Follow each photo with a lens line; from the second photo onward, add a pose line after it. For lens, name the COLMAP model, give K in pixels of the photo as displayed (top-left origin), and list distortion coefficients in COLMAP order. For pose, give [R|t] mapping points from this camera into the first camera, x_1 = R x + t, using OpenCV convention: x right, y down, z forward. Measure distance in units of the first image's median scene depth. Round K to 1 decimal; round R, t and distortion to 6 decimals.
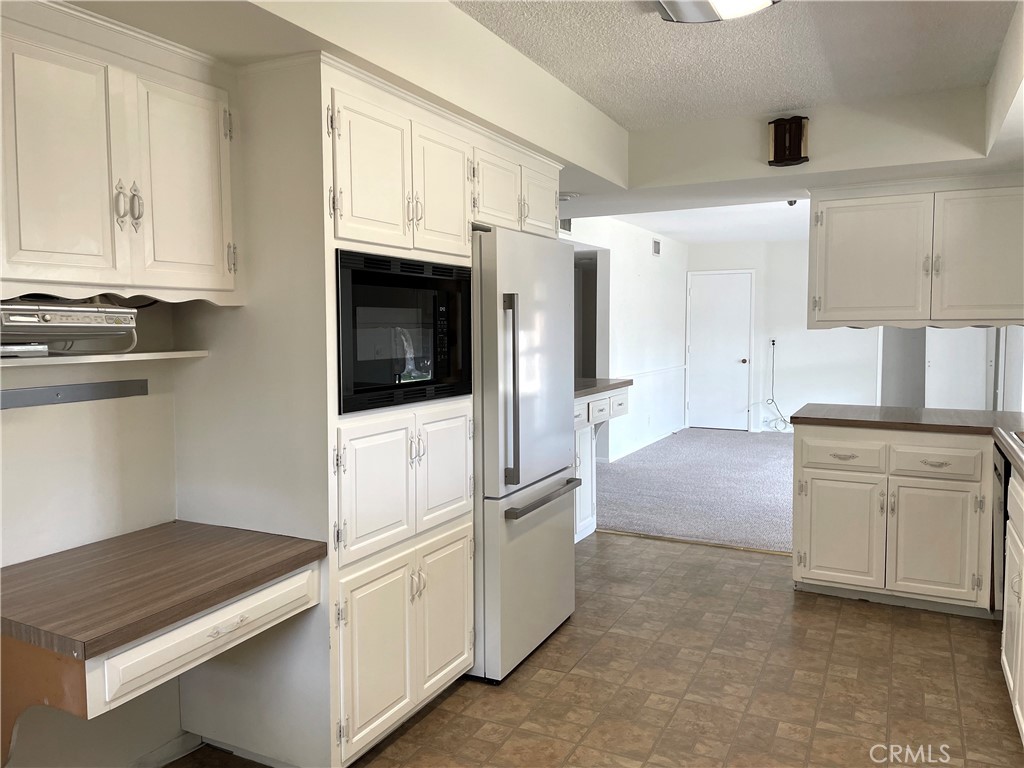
lens RADIAL K [[779.2, 0, 511.1], [0, 779.2, 379.3], [0, 0, 1]] dist [0.053825, -0.075880]
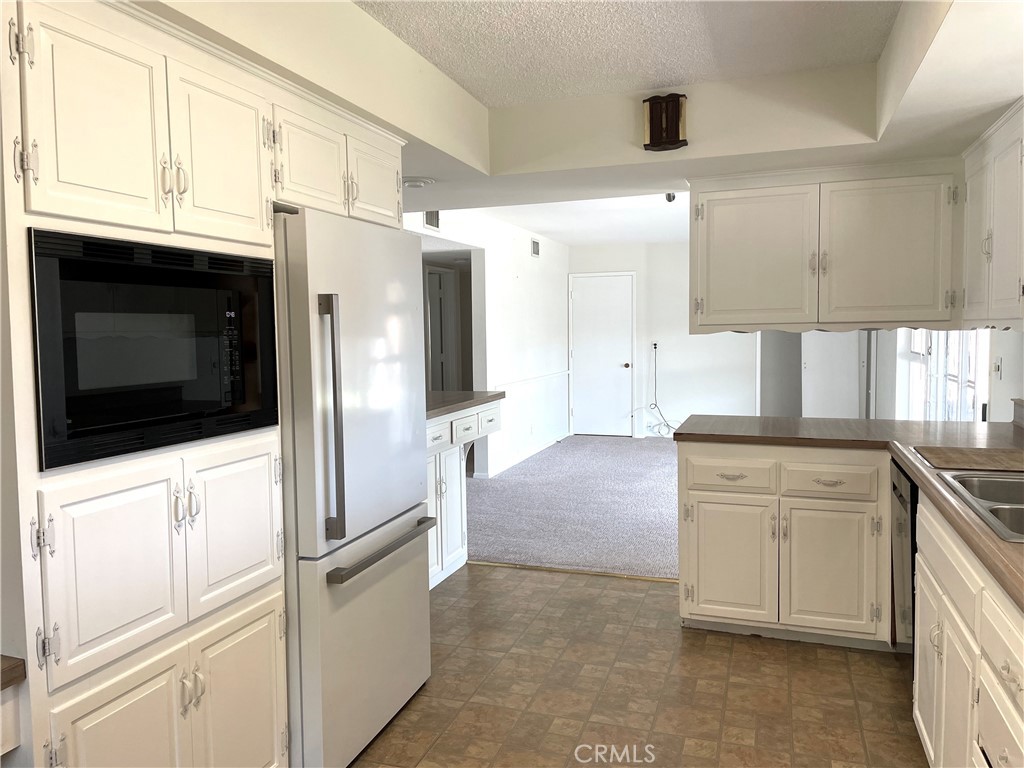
lens RADIAL K [[779.2, 0, 515.5], [0, 779.2, 383.1], [0, 0, 1]] dist [0.053825, -0.075880]
pose [[0.989497, -0.020327, 0.143116, 0.058766], [0.020360, 0.999792, 0.001233, -0.015045], [-0.143111, 0.001694, 0.989705, 0.164018]]
